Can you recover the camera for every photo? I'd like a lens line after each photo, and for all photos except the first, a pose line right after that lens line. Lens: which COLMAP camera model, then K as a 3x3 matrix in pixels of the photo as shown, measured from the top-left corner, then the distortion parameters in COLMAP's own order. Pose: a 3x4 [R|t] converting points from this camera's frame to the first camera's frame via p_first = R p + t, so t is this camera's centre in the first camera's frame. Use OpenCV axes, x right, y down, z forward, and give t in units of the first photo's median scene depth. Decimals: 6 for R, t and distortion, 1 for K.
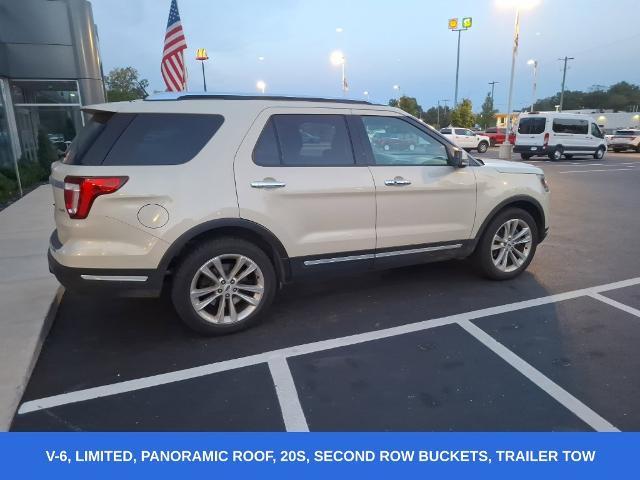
lens RADIAL K [[461.2, 0, 331.5], [0, 461.2, 266.4], [0, 0, 1]] dist [0.093080, -0.094889]
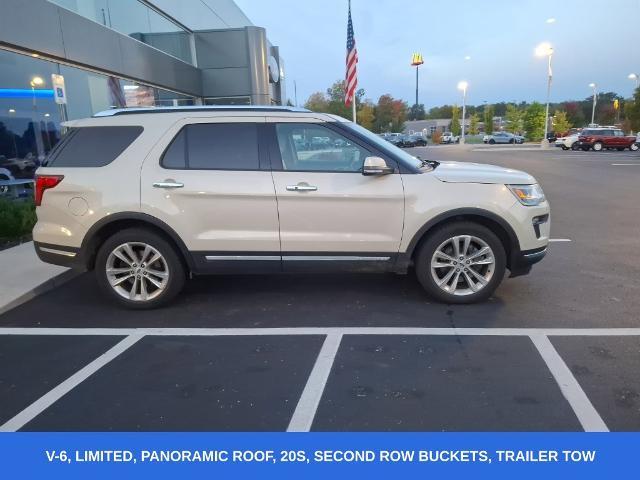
lens RADIAL K [[452.2, 0, 320.0], [0, 452.2, 262.4], [0, 0, 1]] dist [0.065560, -0.062727]
pose [[0.889218, 0.109512, -0.444182, 0.644603], [-0.111867, 0.993501, 0.020995, -0.046774], [0.443595, 0.031020, 0.895690, 0.143378]]
